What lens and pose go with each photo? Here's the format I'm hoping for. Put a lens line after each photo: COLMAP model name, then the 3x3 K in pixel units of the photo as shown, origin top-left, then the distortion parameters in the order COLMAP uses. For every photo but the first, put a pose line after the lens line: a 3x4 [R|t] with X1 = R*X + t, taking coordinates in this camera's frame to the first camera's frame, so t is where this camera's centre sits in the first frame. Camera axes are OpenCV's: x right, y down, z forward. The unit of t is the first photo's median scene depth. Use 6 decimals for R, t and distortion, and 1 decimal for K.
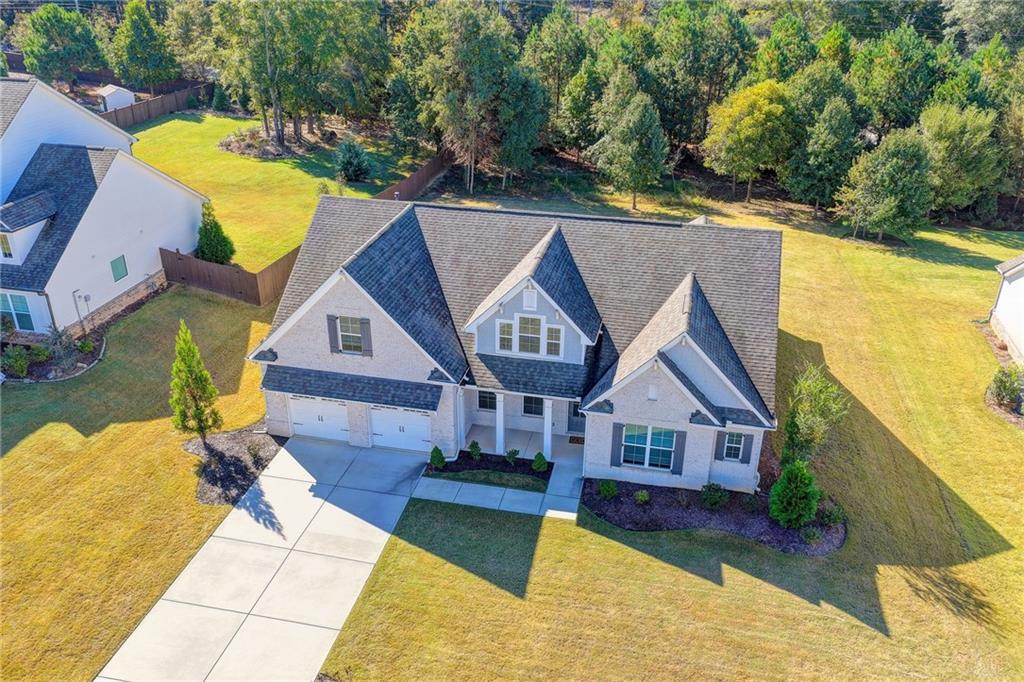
lens RADIAL K [[847.7, 0, 512.8], [0, 847.7, 348.6], [0, 0, 1]] dist [-0.004868, 0.020507]
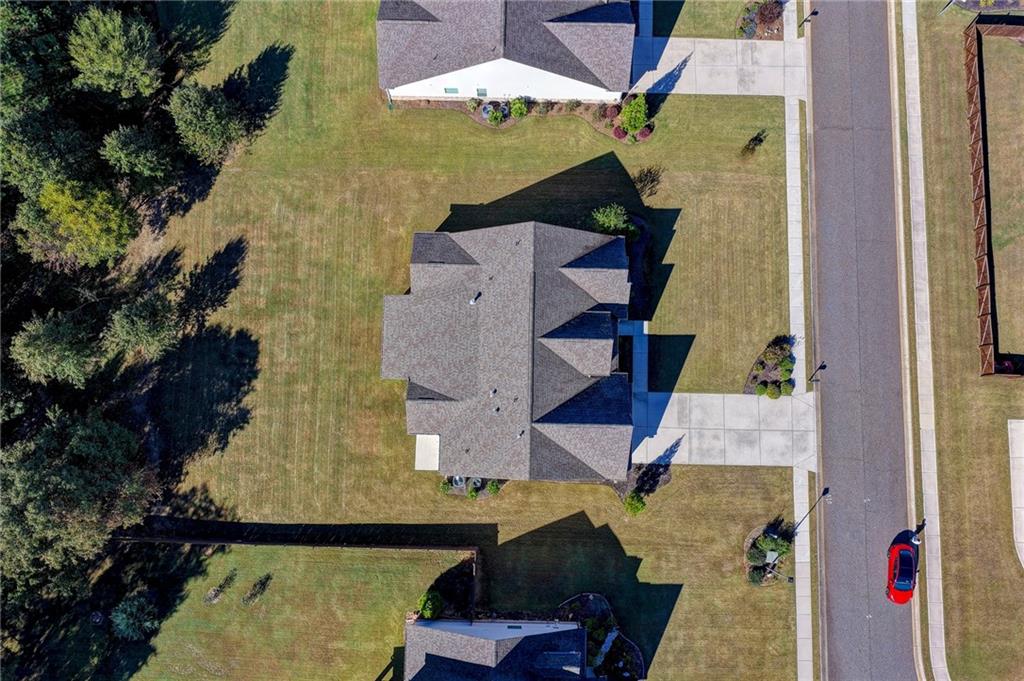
lens RADIAL K [[847.7, 0, 512.8], [0, 847.7, 348.1], [0, 0, 1]] dist [-0.004868, 0.020507]
pose [[-0.198793, -0.975950, 0.089462, -0.133451], [0.442367, -0.007900, 0.896799, -2.013315], [-0.874524, 0.217853, 0.433299, 0.287841]]
